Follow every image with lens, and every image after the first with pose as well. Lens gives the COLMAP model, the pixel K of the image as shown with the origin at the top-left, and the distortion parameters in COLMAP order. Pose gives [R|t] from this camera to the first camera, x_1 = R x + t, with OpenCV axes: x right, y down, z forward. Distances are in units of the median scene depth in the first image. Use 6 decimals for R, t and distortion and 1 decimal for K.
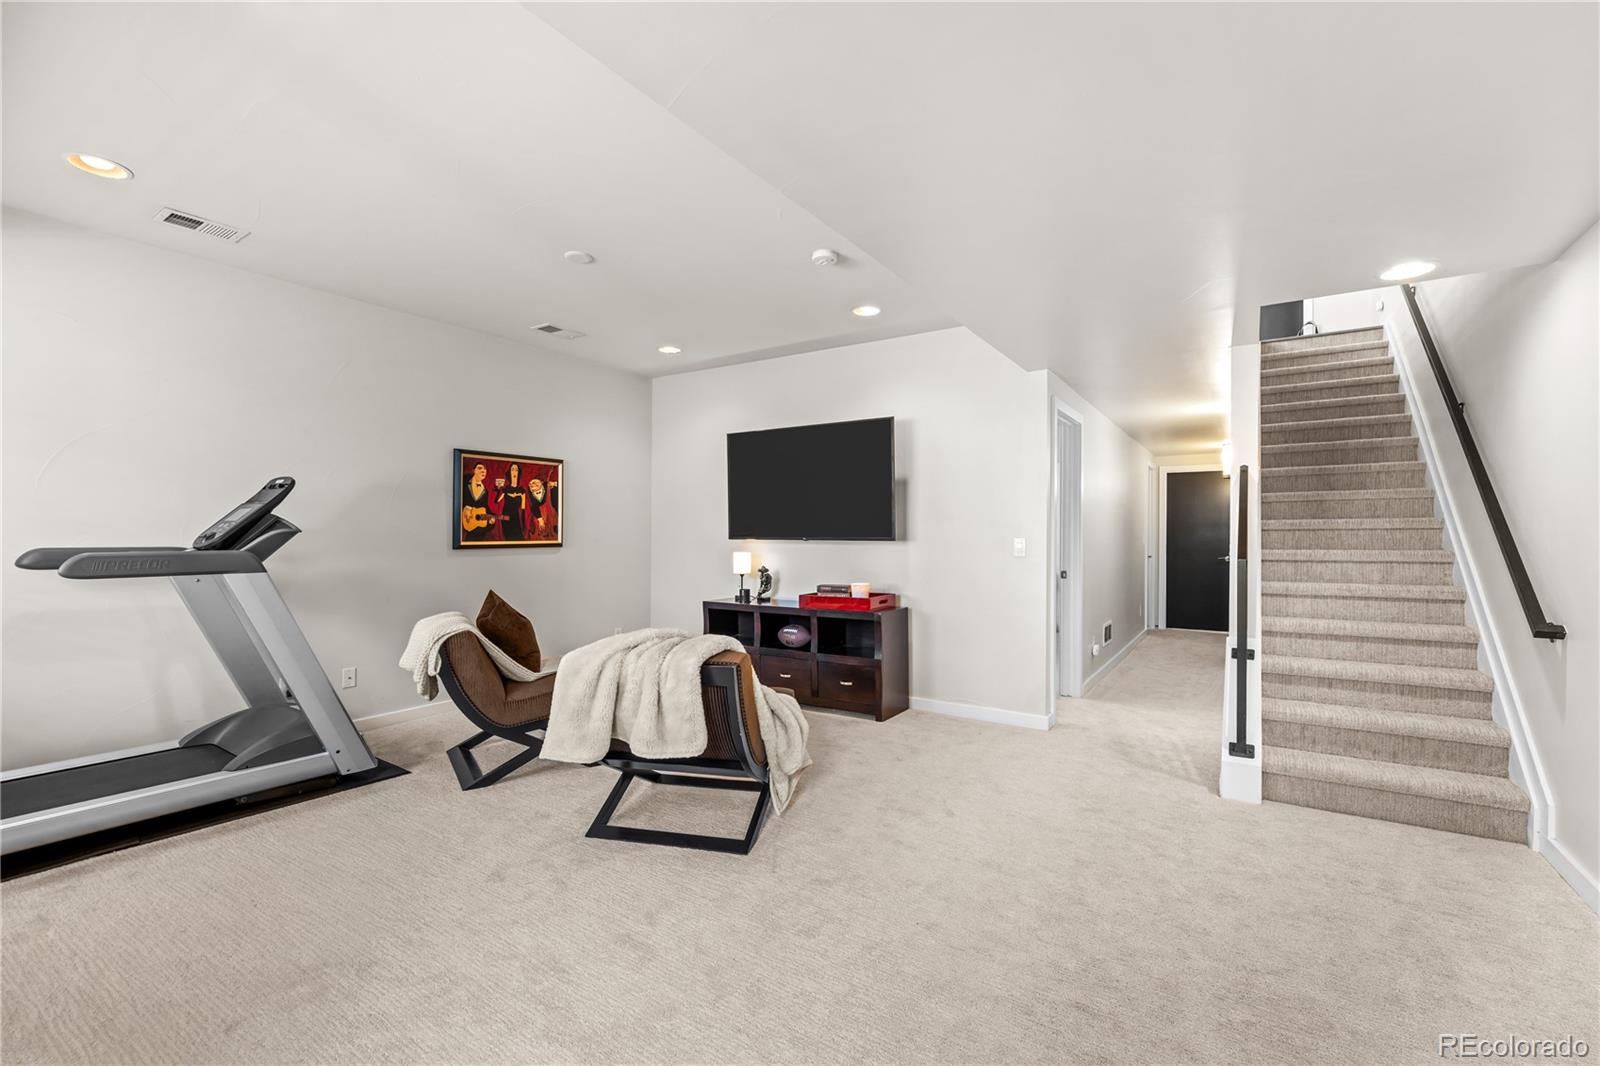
lens RADIAL K [[674.4, 0, 800.0], [0, 674.4, 533.0], [0, 0, 1]] dist [-0.000430, 0.000004]
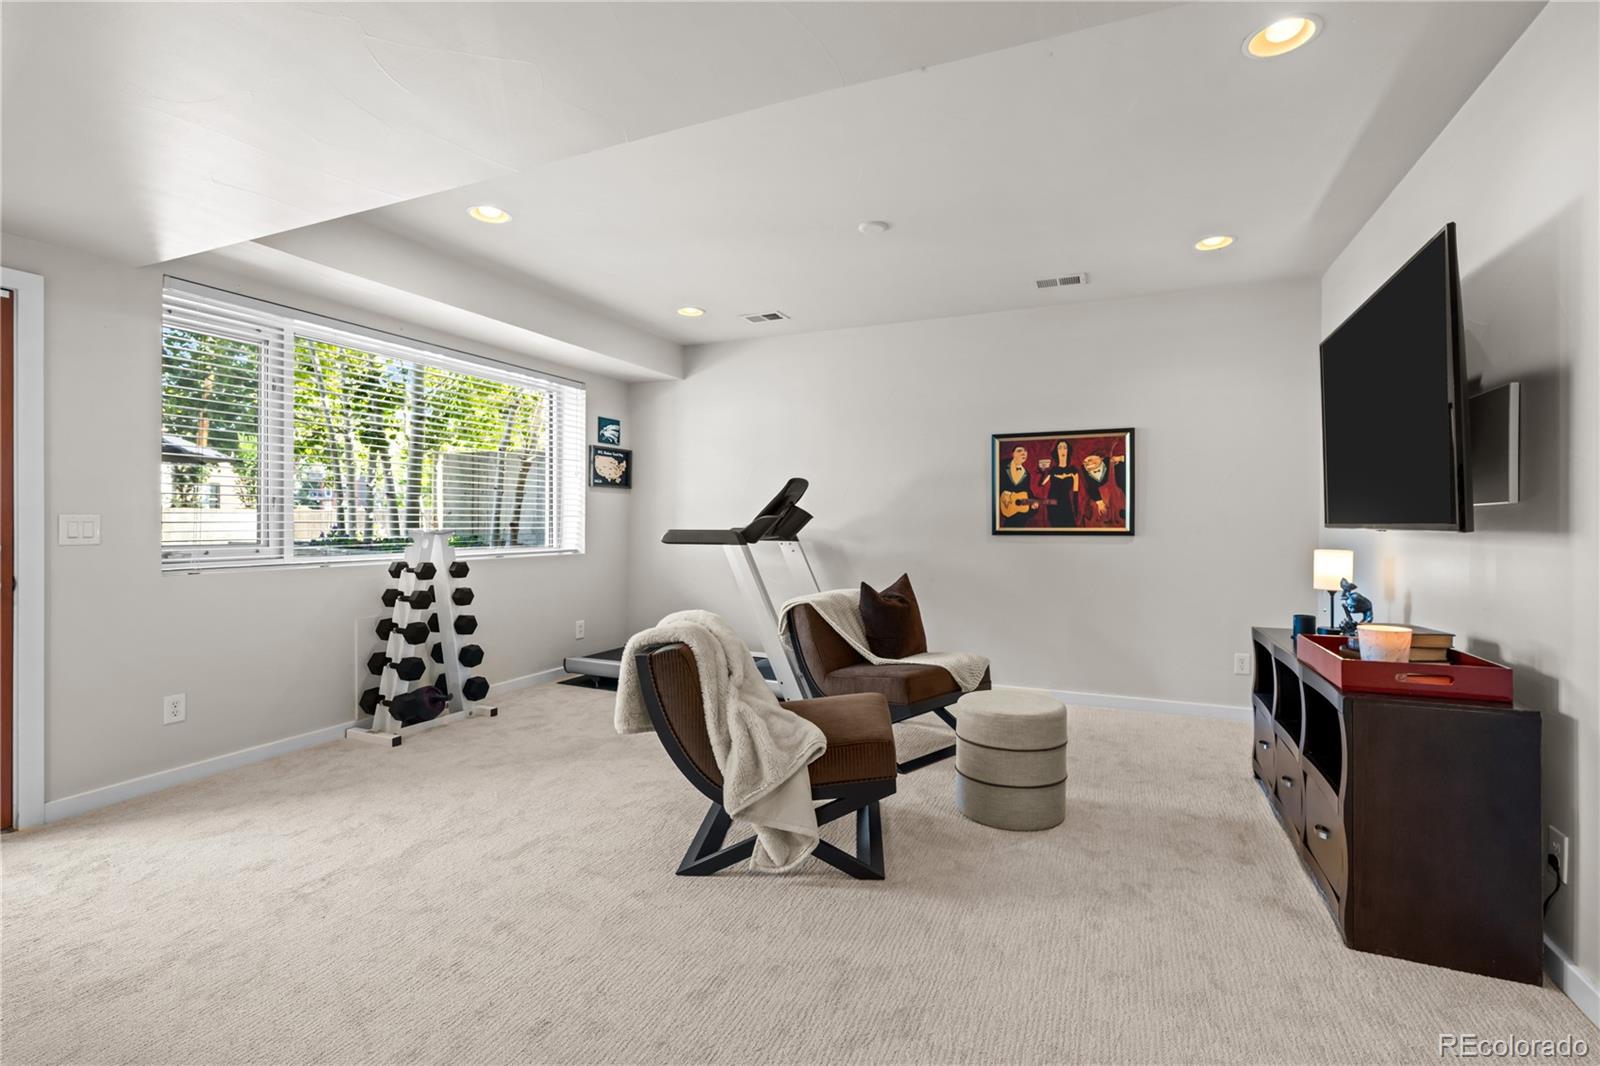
lens RADIAL K [[705.7, 0, 803.4], [0, 705.7, 522.7], [0, 0, 1]] dist [0.000110, -0.000060]
pose [[0.188741, -0.001212, -0.982026, 0.432180], [-0.000702, 0.999999, -0.001369, 0.006881], [0.982027, 0.000948, 0.188740, 0.492370]]
